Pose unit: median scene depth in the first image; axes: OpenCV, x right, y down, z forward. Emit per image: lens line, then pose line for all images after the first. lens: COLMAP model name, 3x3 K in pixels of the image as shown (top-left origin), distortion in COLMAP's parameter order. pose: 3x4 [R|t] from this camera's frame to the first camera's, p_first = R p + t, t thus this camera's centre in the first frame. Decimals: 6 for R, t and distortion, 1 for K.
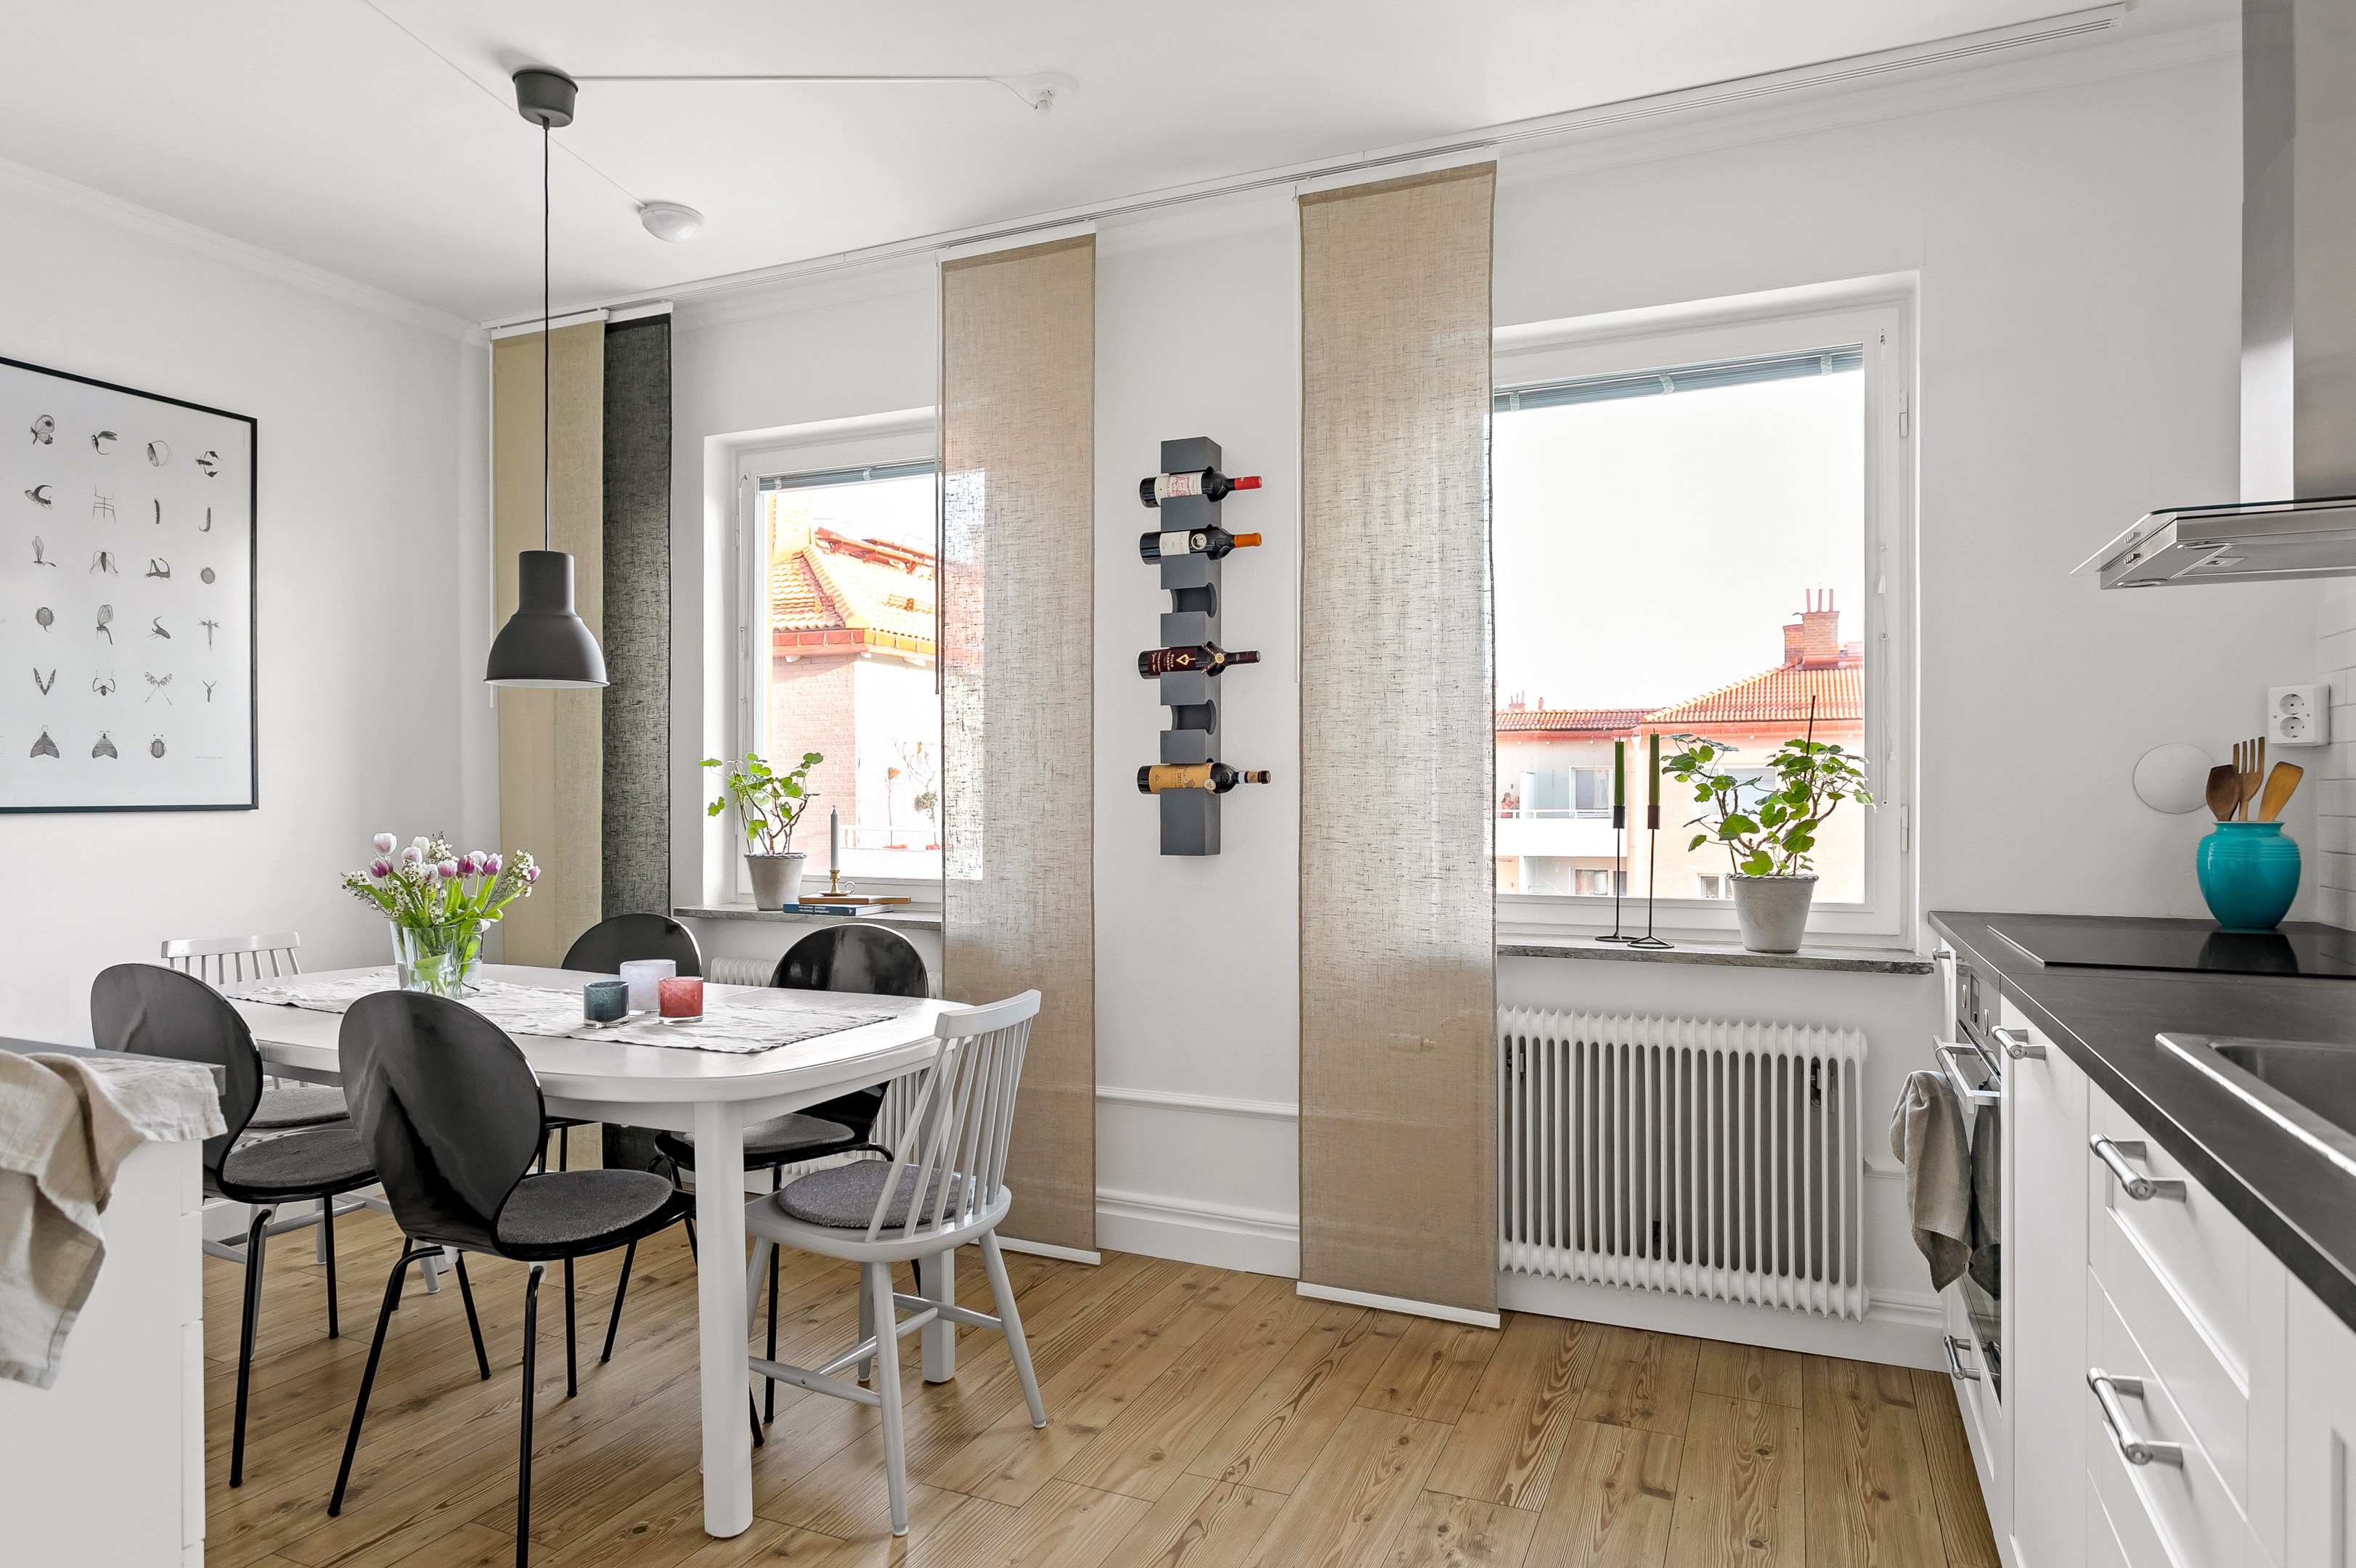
lens RADIAL K [[1390.7, 0, 1178.0], [0, 1390.7, 784.0], [0, 0, 1]] dist [-0.002560, 0.001999]
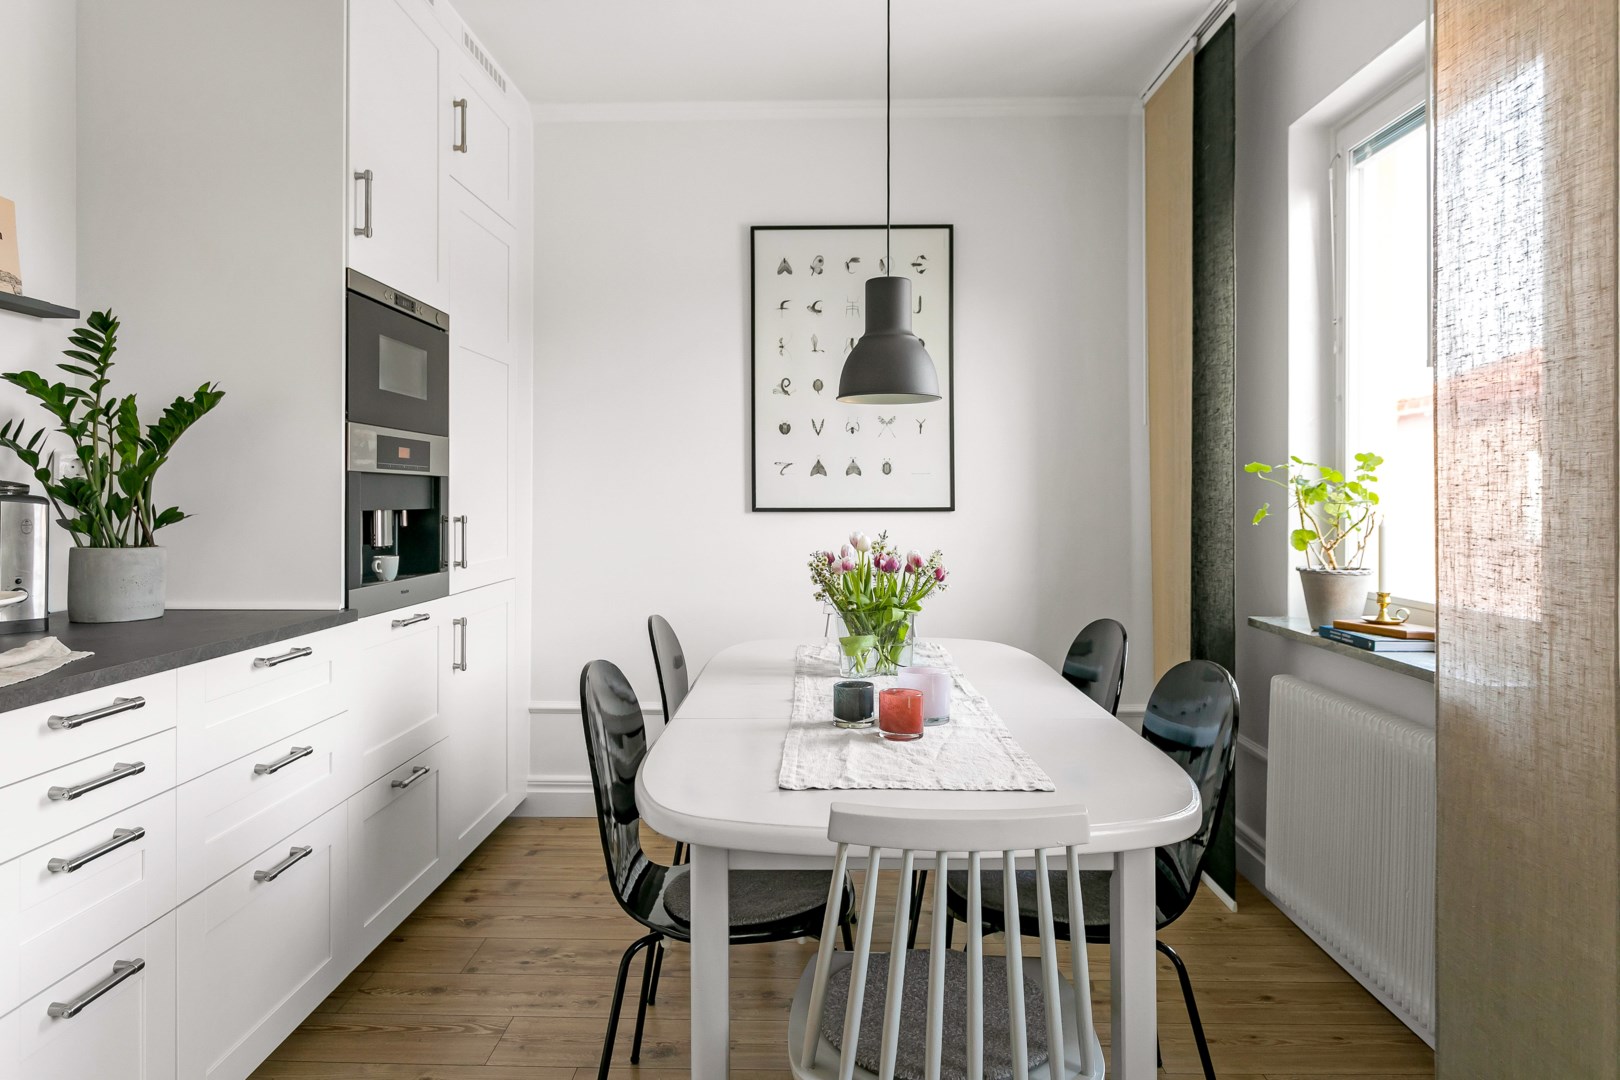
lens RADIAL K [[997.4, 0, 805.7], [0, 997.4, 500.9], [0, 0, 1]] dist [-0.022718, 0.000476]
pose [[0.381802, 0.003267, -0.924238, 0.192006], [0.004621, 0.999975, 0.005444, 0.002323], [0.924232, -0.006349, 0.381777, 0.511939]]
